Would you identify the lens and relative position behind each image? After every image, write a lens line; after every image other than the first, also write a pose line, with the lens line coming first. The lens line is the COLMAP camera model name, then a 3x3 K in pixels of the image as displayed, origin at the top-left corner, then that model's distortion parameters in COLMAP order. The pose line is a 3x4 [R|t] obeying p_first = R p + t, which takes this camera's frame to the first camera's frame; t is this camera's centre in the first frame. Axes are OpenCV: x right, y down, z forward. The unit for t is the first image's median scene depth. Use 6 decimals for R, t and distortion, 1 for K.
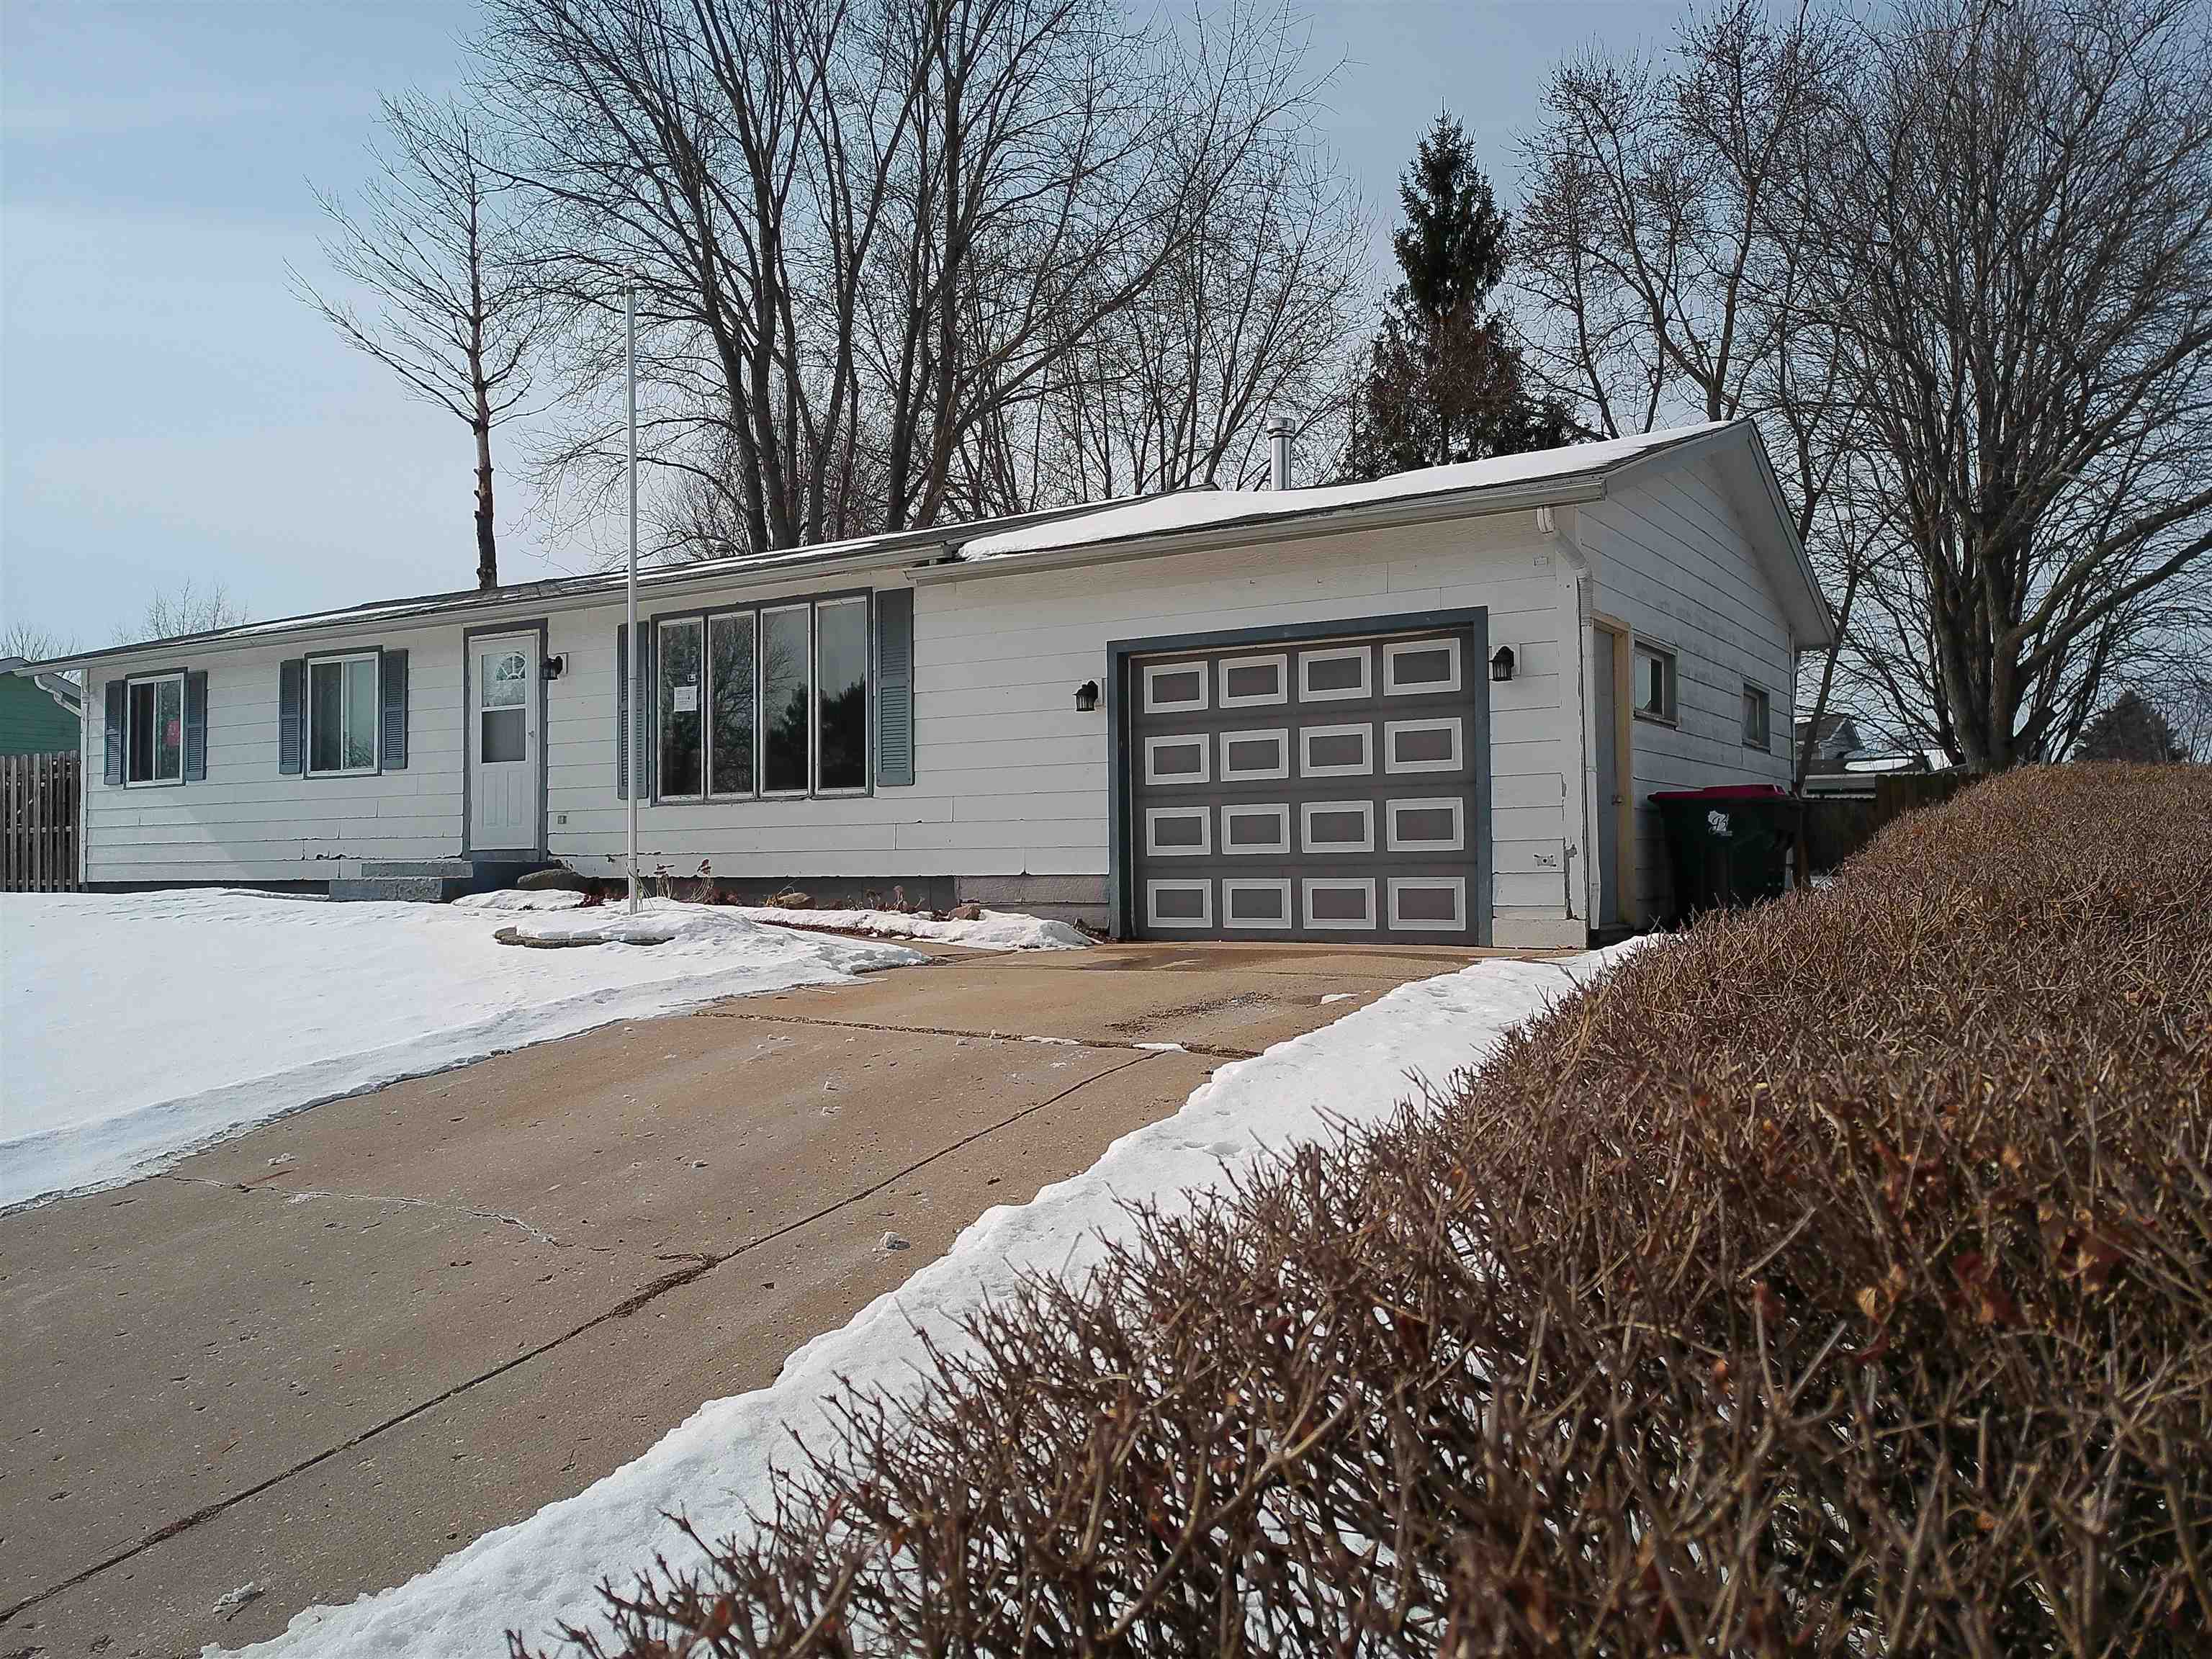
lens RADIAL K [[1666.5, 0, 1090.3], [0, 1666.5, 822.4], [0, 0, 1]] dist [0.109584, -0.112060]
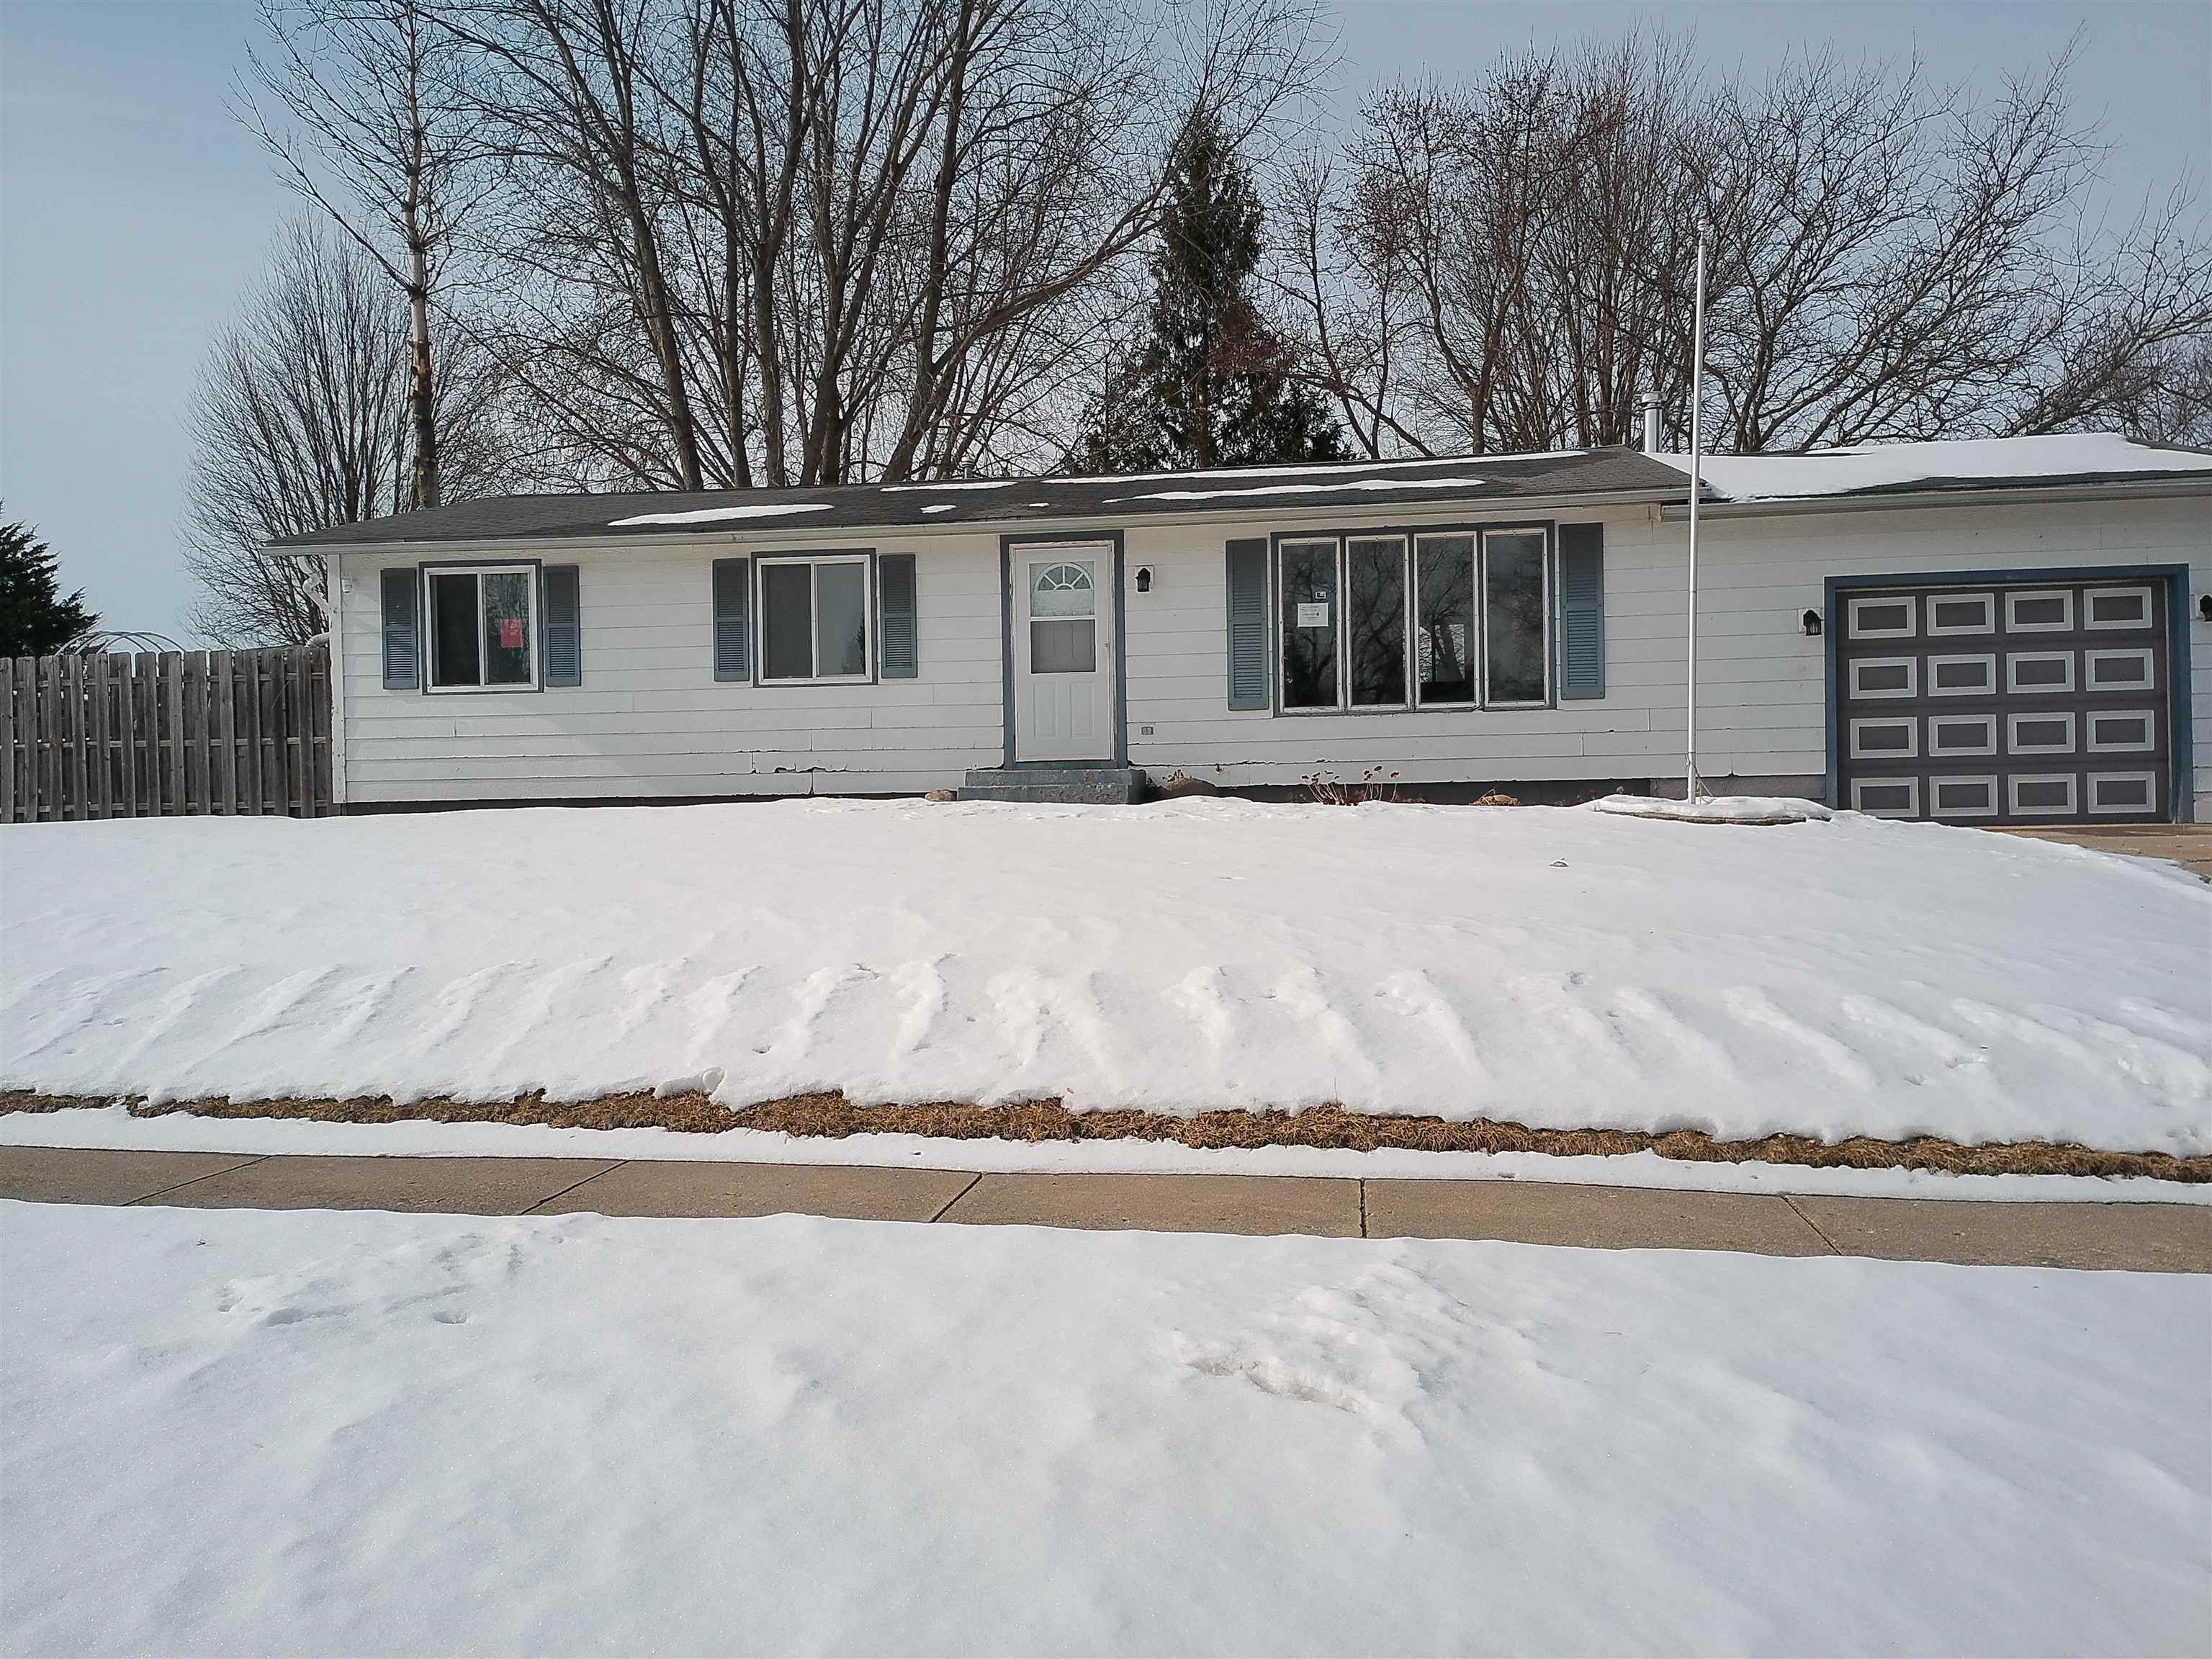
lens RADIAL K [[1666.5, 0, 1106.0], [0, 1666.5, 823.0], [0, 0, 1]] dist [0.109584, -0.112060]
pose [[0.912068, -0.010890, 0.409895, -0.827893], [-0.001481, 0.999553, 0.029851, 0.026697], [-0.410037, -0.027834, 0.911644, 0.096026]]
